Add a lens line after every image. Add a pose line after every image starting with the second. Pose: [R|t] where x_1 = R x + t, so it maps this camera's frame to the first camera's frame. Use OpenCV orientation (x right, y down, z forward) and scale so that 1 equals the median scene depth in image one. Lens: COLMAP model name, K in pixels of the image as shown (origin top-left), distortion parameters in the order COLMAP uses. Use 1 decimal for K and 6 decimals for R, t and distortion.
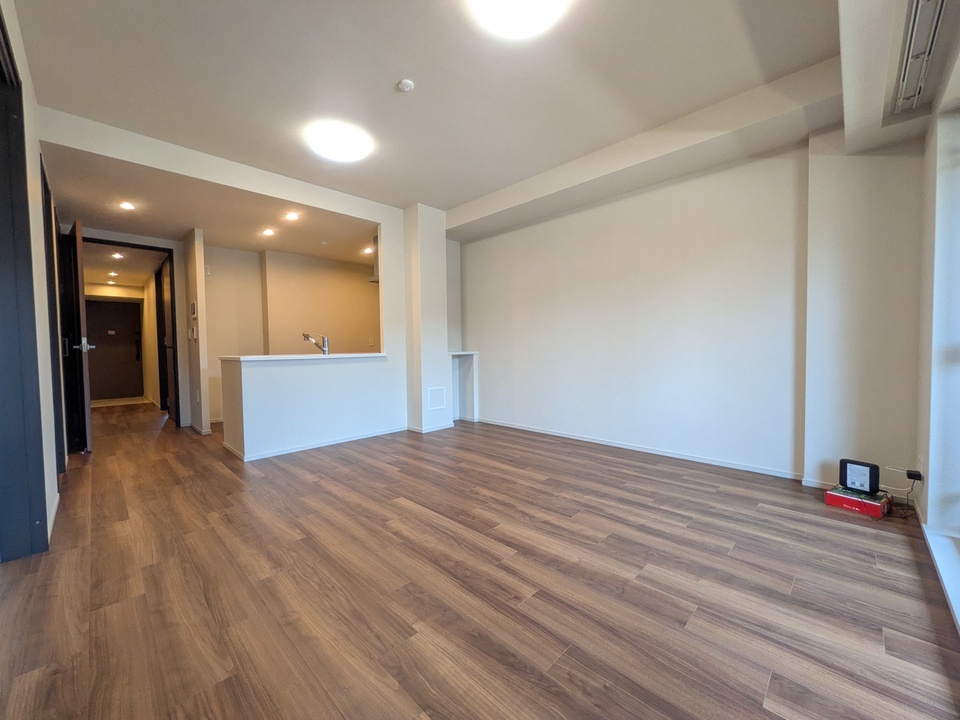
lens RADIAL K [[381.7, 0, 483.6], [0, 381.7, 358.8], [0, 0, 1]] dist [-0.000137, -0.000336]
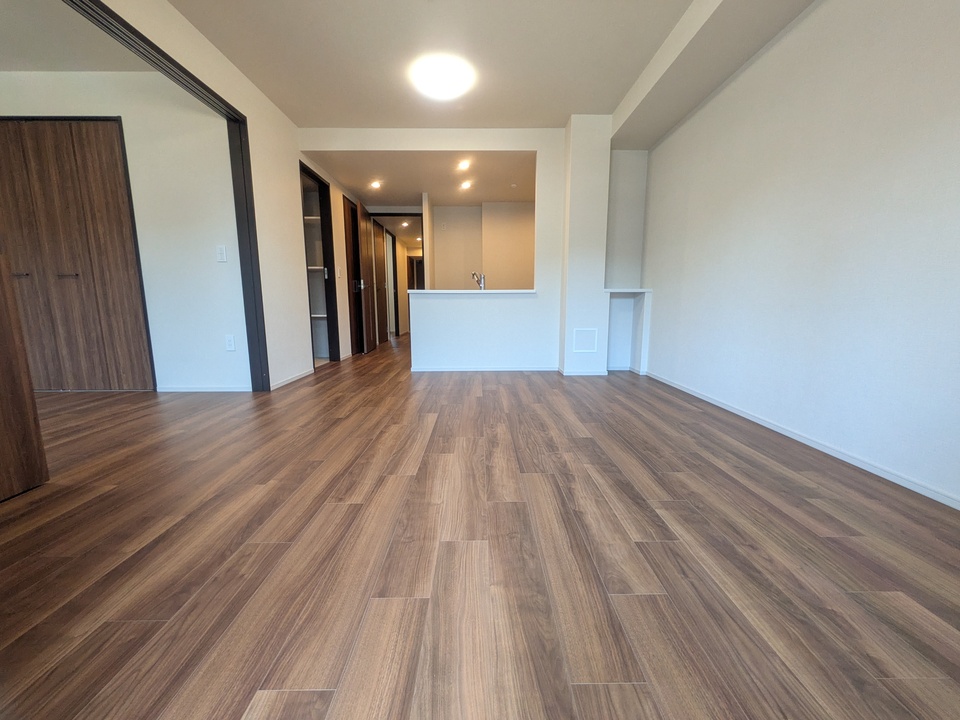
lens RADIAL K [[381.7, 0, 483.6], [0, 381.7, 358.8], [0, 0, 1]] dist [-0.000137, -0.000336]
pose [[0.709390, 0.115107, -0.695353, 0.625569], [-0.030372, 0.990650, 0.133005, 0.062617], [0.704162, -0.073234, 0.706253, 0.347393]]
